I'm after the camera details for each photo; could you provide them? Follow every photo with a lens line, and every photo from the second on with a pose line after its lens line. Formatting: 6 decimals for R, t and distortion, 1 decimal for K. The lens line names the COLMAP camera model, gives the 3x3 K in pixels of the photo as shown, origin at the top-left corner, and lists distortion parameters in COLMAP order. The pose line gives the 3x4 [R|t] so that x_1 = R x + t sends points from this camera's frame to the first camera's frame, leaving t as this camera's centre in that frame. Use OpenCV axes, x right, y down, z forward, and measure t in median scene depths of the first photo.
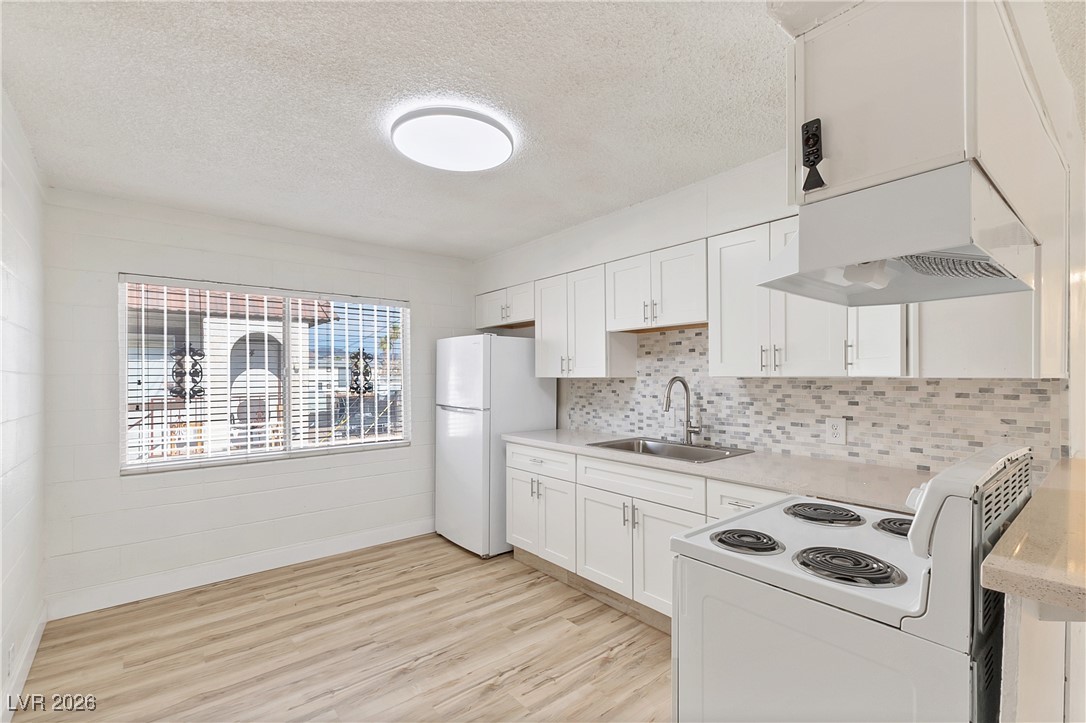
lens RADIAL K [[498.6, 0, 549.9], [0, 498.6, 369.6], [0, 0, 1]] dist [-0.001873, 0.000396]
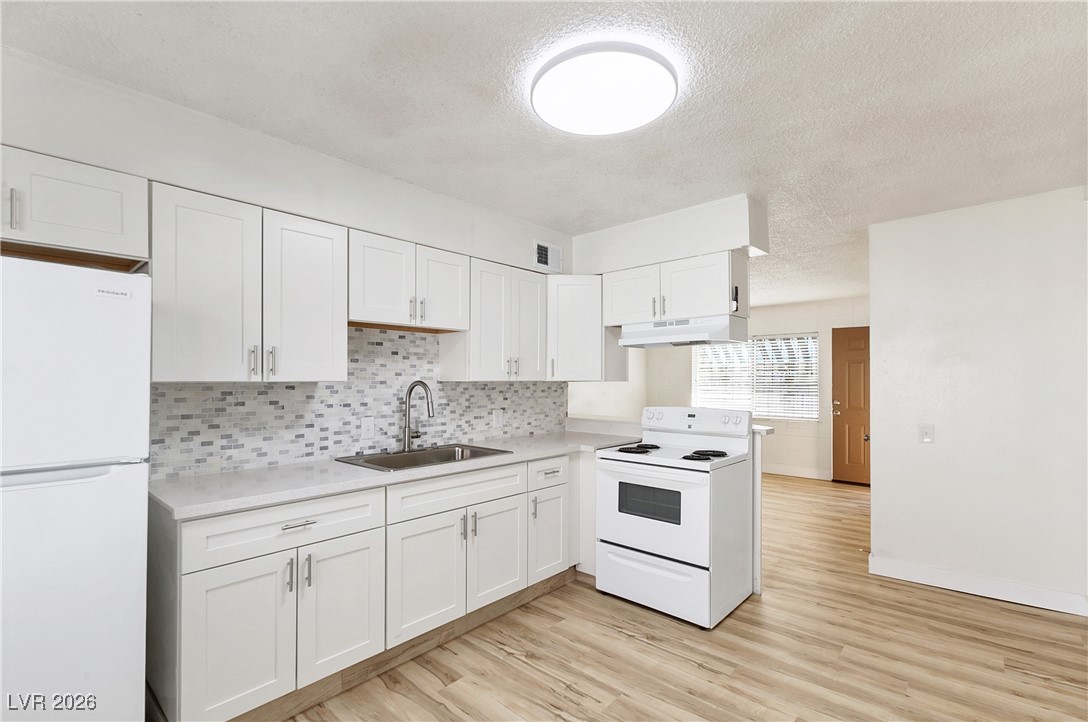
lens RADIAL K [[499.5, 0, 553.3], [0, 499.5, 369.5], [0, 0, 1]] dist [-0.001873, 0.000396]
pose [[-0.174240, 0.022148, 0.984454, -0.771566], [-0.015446, 0.999563, -0.025222, 0.012815], [-0.984582, -0.019600, -0.173821, 0.954883]]
